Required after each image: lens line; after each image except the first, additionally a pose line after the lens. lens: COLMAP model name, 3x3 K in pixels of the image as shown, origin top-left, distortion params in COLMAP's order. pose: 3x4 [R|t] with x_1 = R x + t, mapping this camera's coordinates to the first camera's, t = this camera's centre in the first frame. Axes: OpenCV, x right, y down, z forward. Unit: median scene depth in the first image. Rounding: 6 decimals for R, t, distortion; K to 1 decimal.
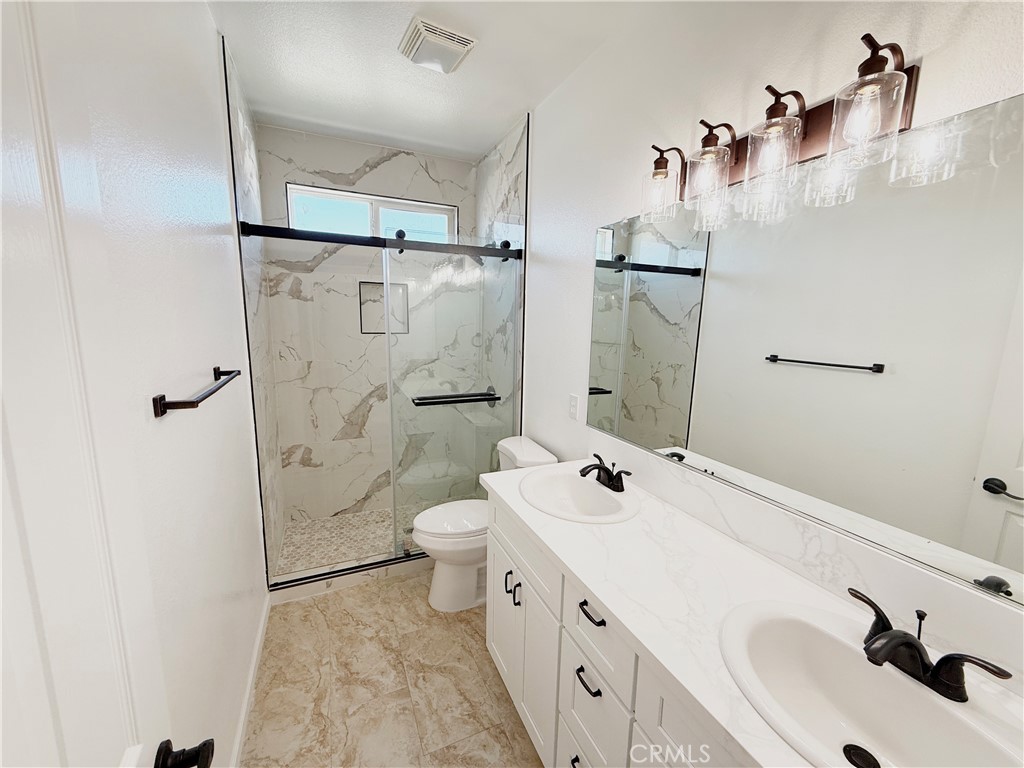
lens RADIAL K [[407.6, 0, 510.5], [0, 407.6, 384.5], [0, 0, 1]] dist [0.000065, -0.000008]
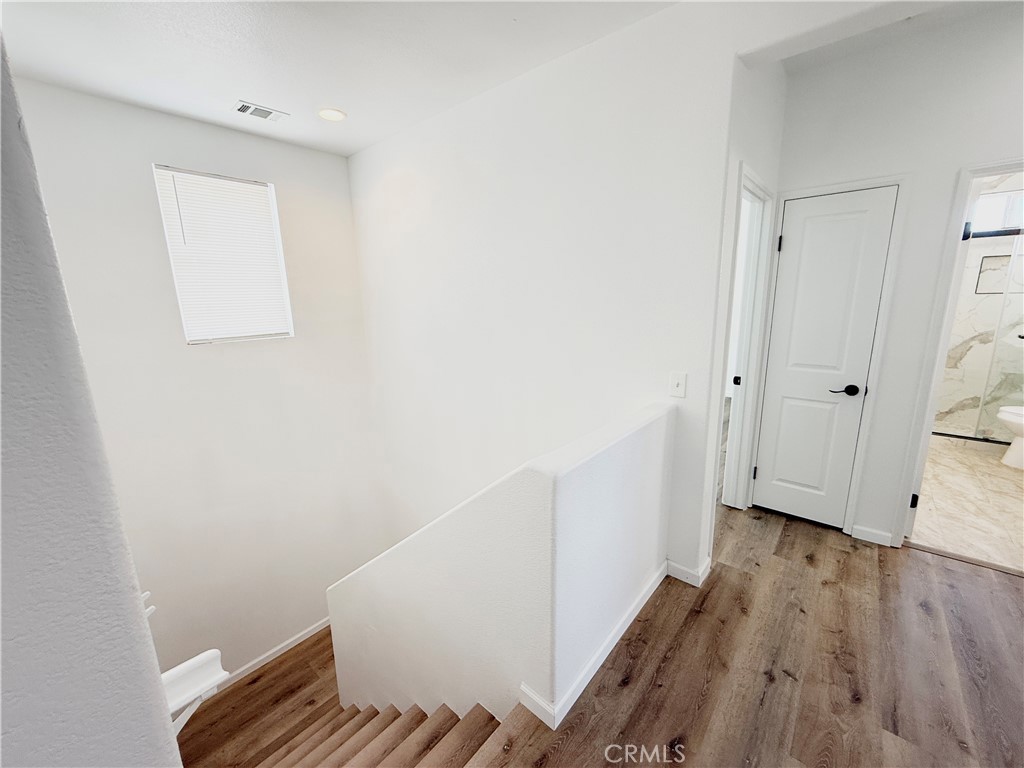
lens RADIAL K [[407.6, 0, 510.5], [0, 407.6, 384.5], [0, 0, 1]] dist [0.000065, -0.000008]
pose [[0.418504, 0.163028, -0.893463, 0.280717], [-0.110079, 0.985610, 0.128280, 0.185184], [0.901519, 0.044666, 0.430427, -1.074635]]
